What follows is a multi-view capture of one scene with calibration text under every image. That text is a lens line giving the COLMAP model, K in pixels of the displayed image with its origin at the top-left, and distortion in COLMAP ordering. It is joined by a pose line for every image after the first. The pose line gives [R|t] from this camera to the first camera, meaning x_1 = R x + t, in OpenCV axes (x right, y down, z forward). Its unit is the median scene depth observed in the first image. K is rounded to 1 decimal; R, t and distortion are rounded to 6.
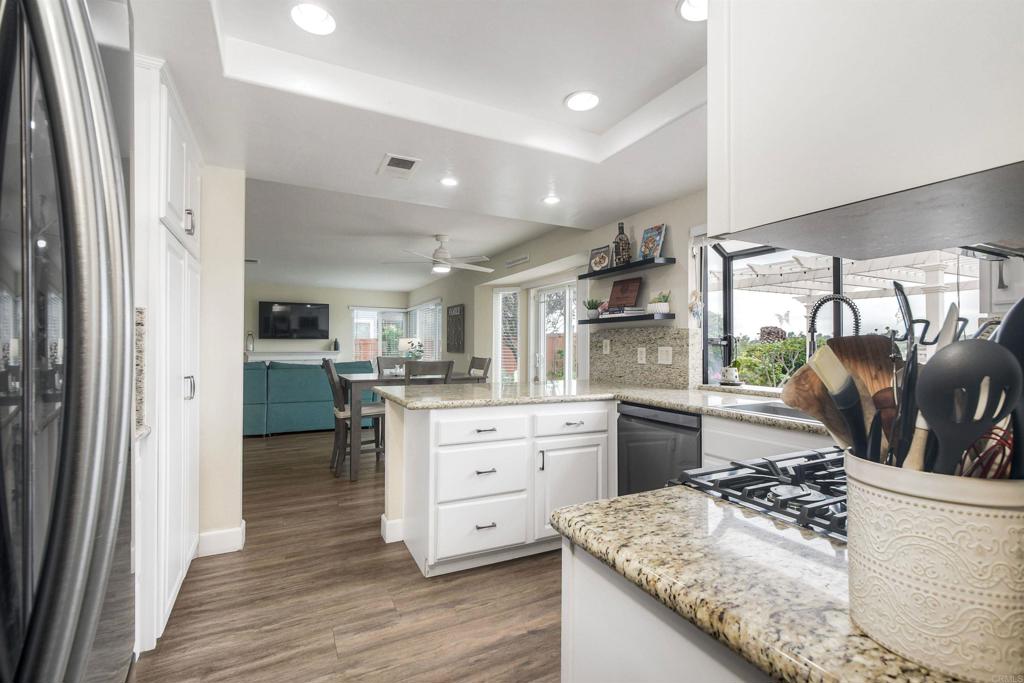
lens RADIAL K [[455.7, 0, 512.9], [0, 455.7, 344.0], [0, 0, 1]] dist [-0.003939, -0.001197]
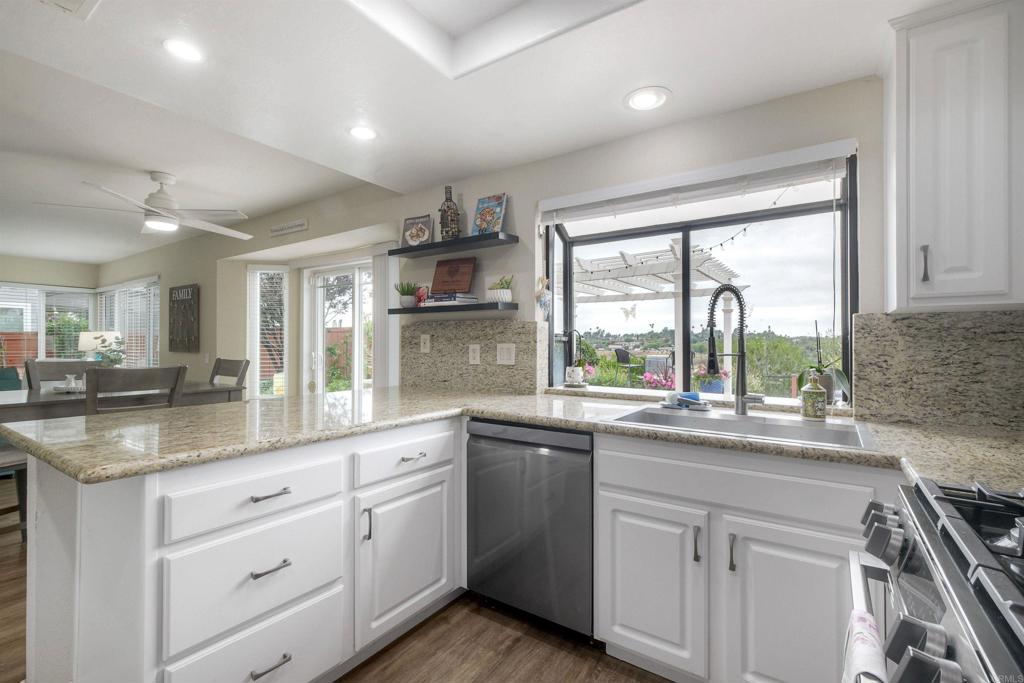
lens RADIAL K [[455.7, 0, 515.9], [0, 455.7, 341.7], [0, 0, 1]] dist [-0.003939, -0.001197]
pose [[0.870315, -0.000713, 0.492495, -0.049704], [-0.000706, 0.999996, 0.002694, 0.000537], [-0.492495, -0.002692, 0.870311, 0.255658]]
